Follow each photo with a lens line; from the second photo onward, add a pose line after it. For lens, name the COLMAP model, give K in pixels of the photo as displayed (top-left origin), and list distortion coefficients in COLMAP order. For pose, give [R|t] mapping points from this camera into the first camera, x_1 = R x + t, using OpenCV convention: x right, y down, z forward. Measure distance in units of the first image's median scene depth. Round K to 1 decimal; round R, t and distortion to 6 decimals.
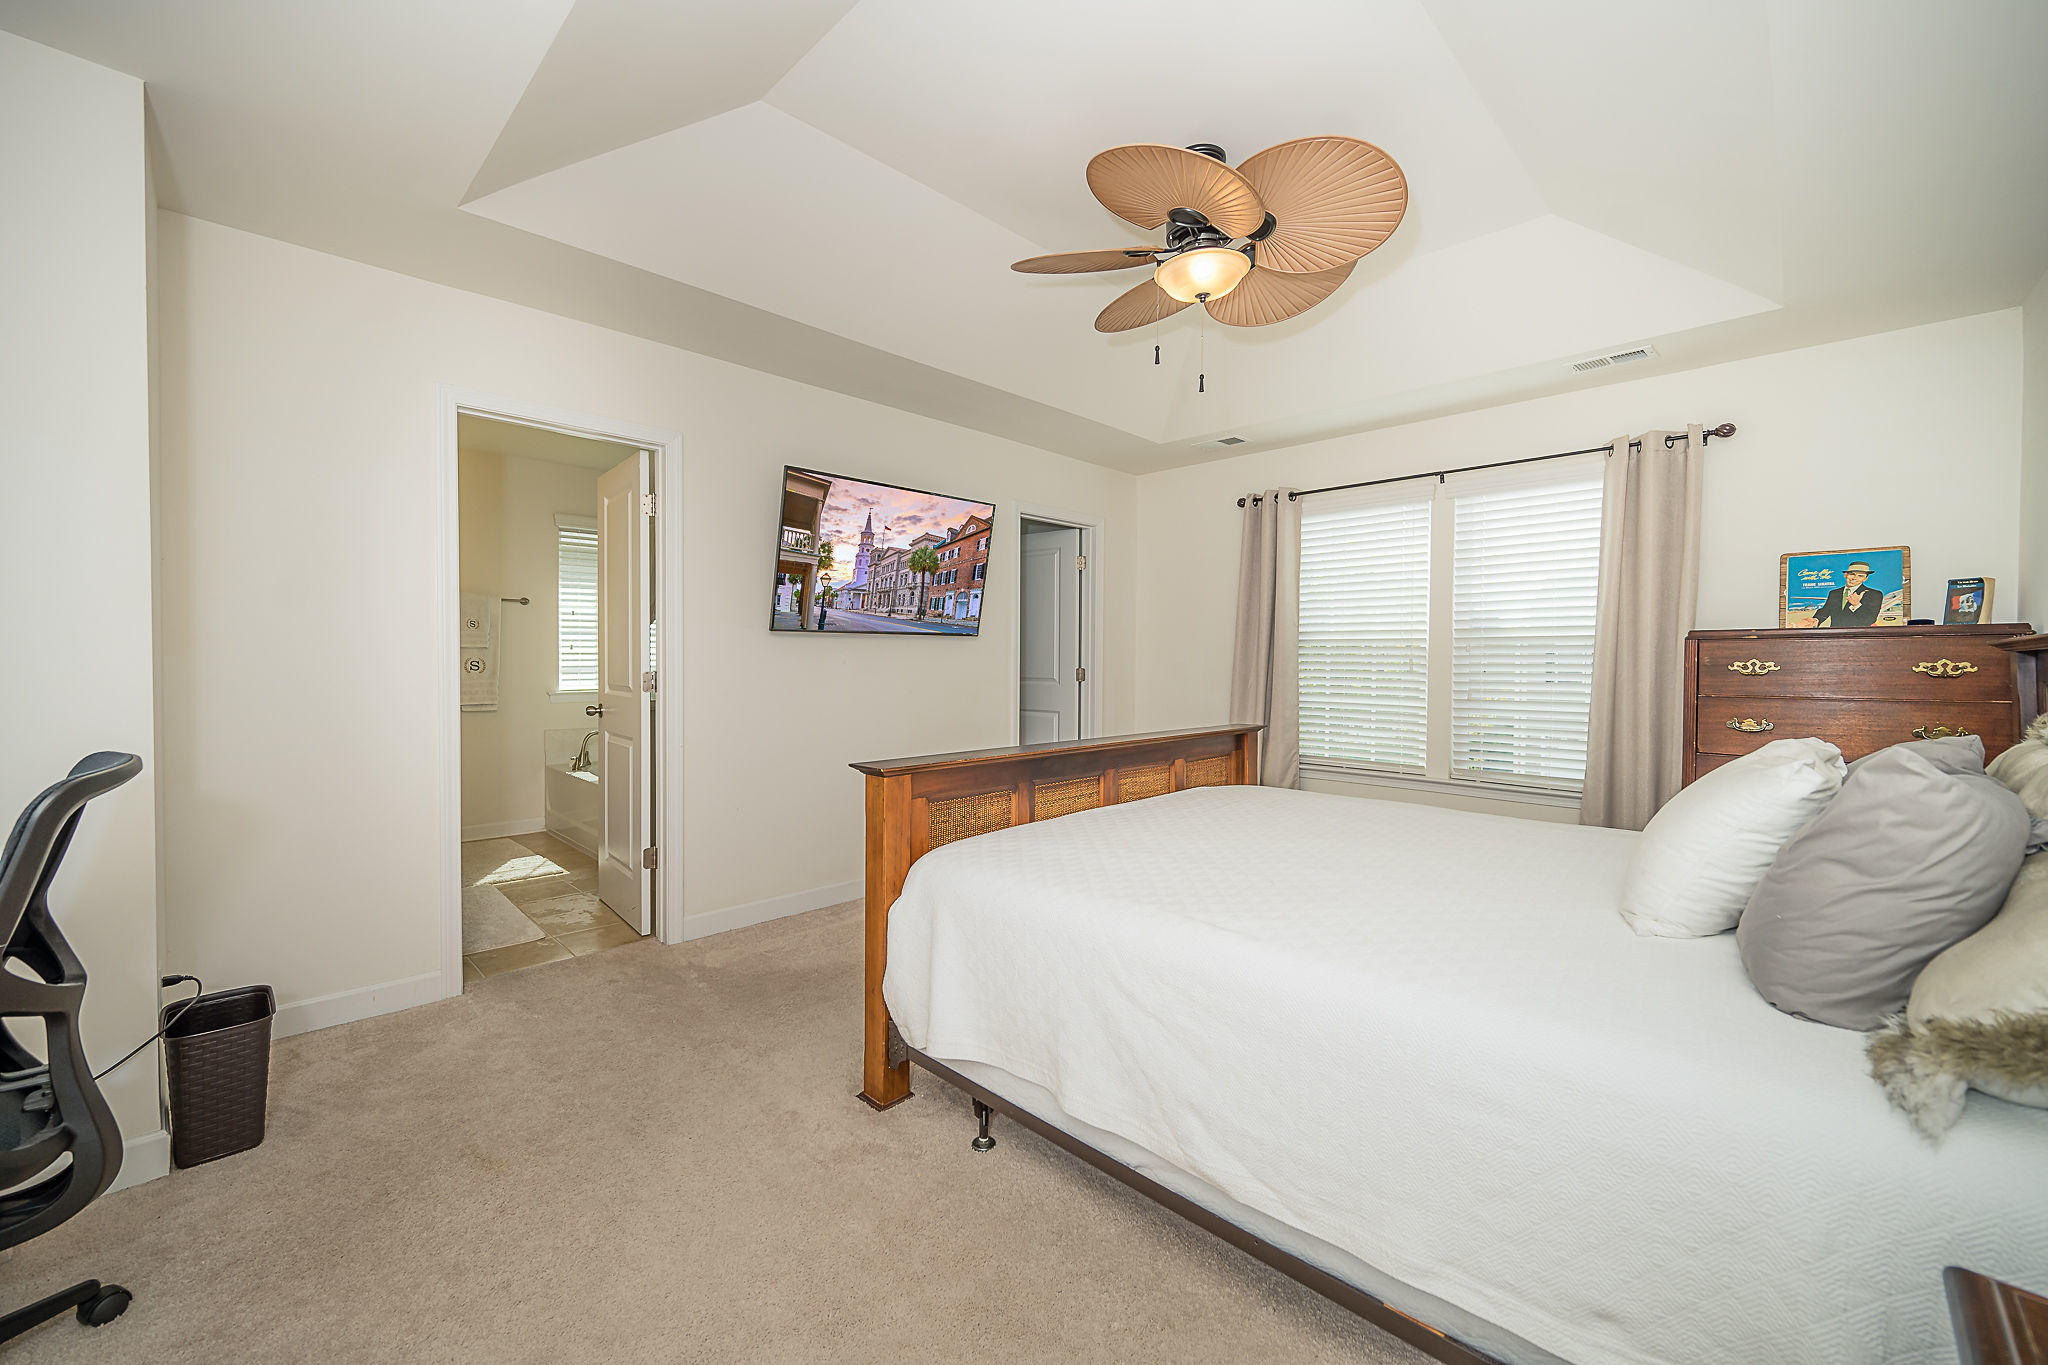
lens RADIAL K [[809.8, 0, 1026.0], [0, 809.8, 689.6], [0, 0, 1]] dist [-0.000602, -0.000337]
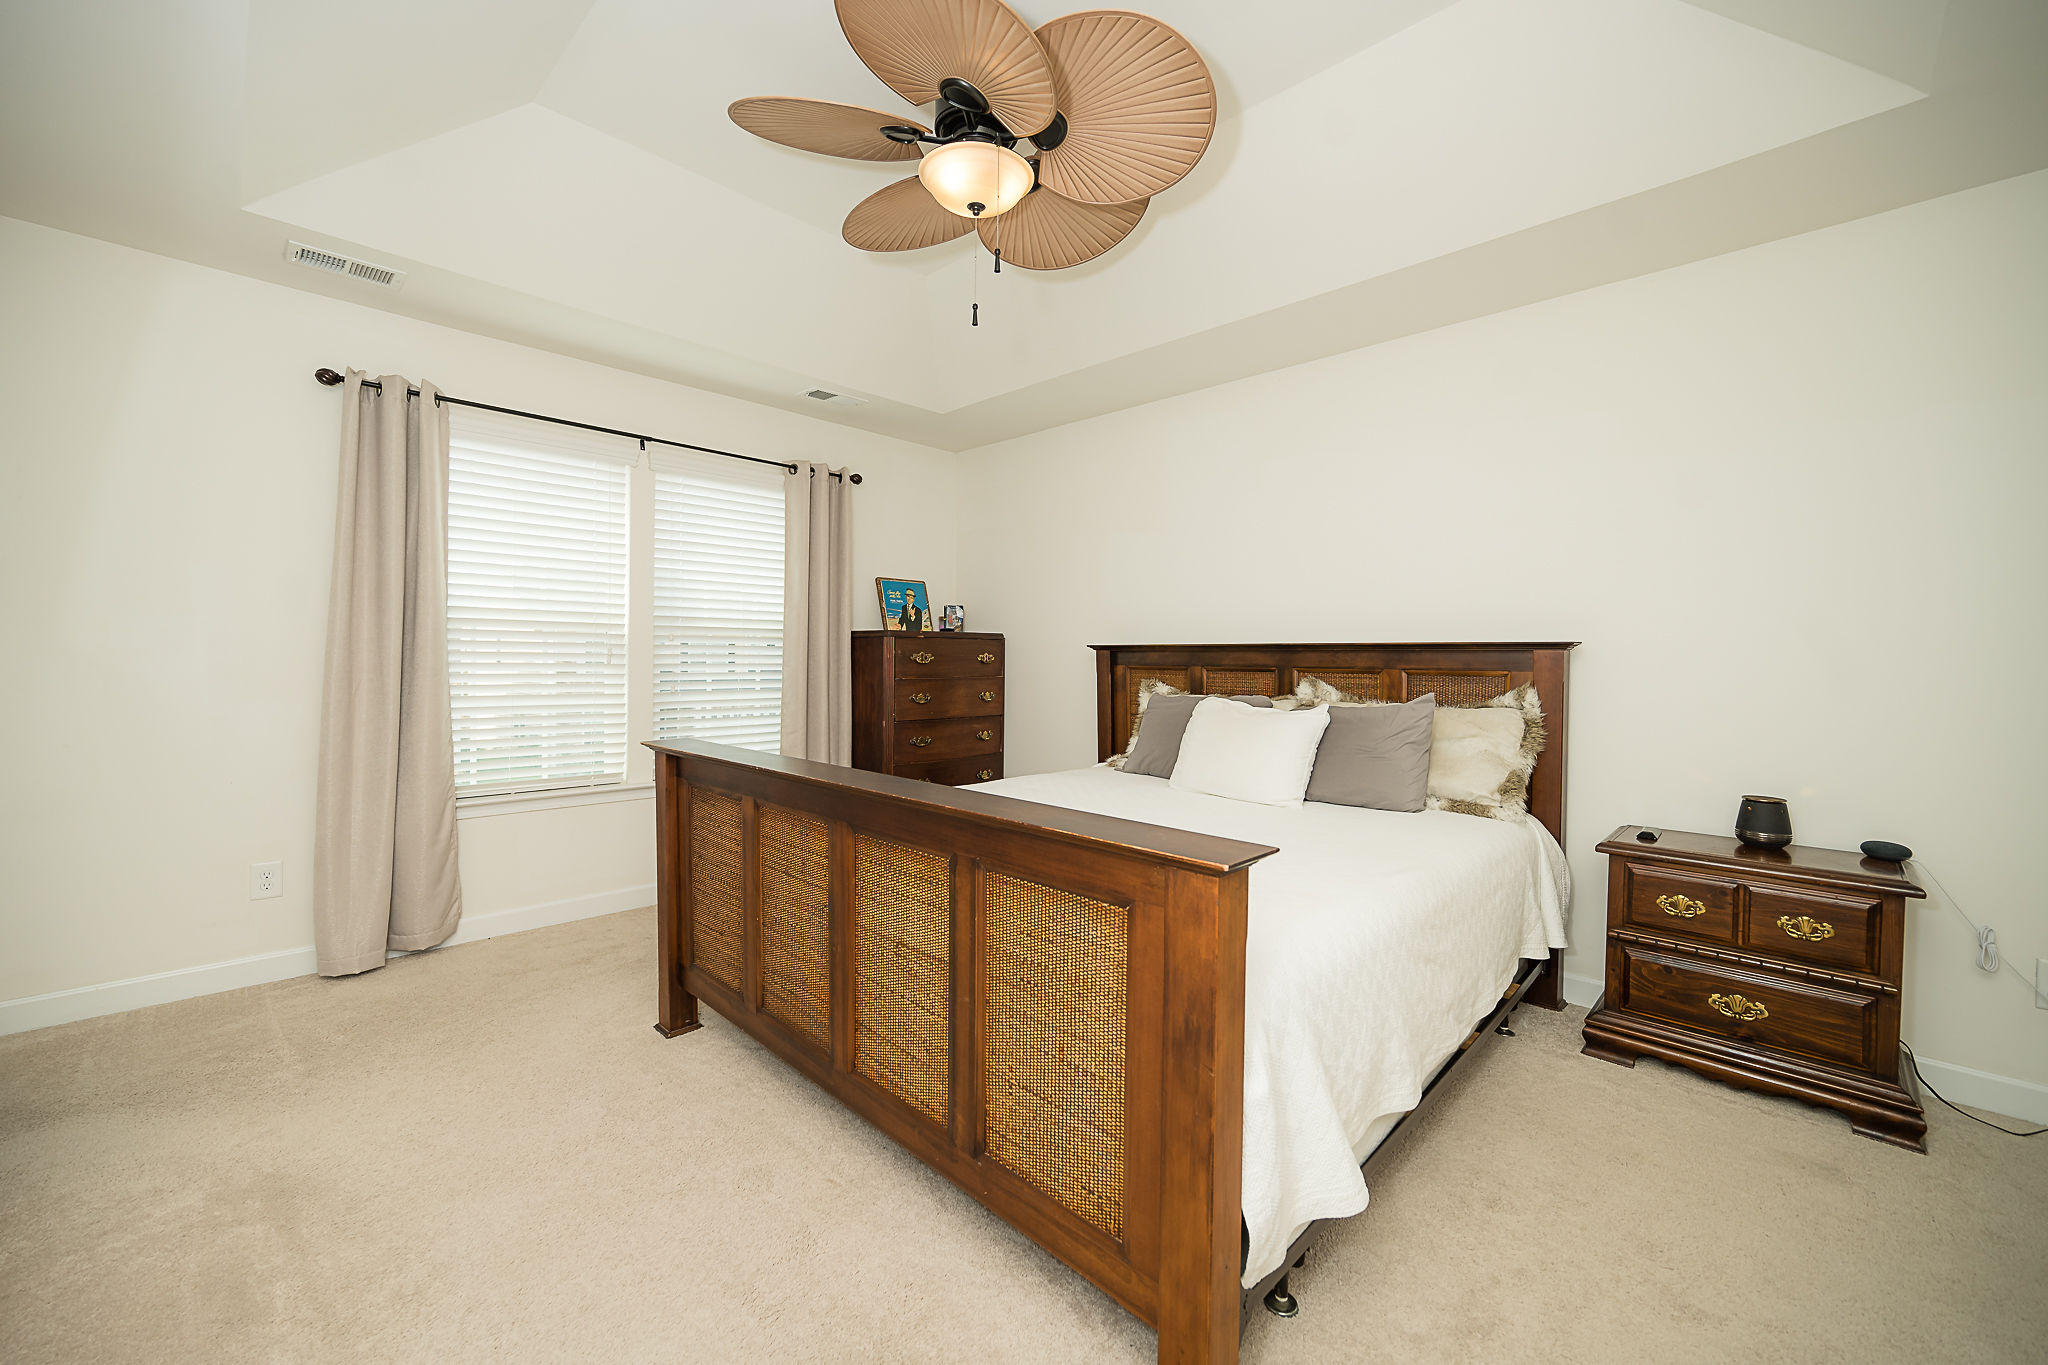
lens RADIAL K [[809.8, 0, 1026.0], [0, 809.8, 689.6], [0, 0, 1]] dist [-0.000602, -0.000337]
pose [[-0.001156, -0.042656, 0.999089, -0.488262], [0.028506, 0.998682, 0.042671, -0.025058], [-0.999593, 0.028529, 0.000061, 0.755624]]
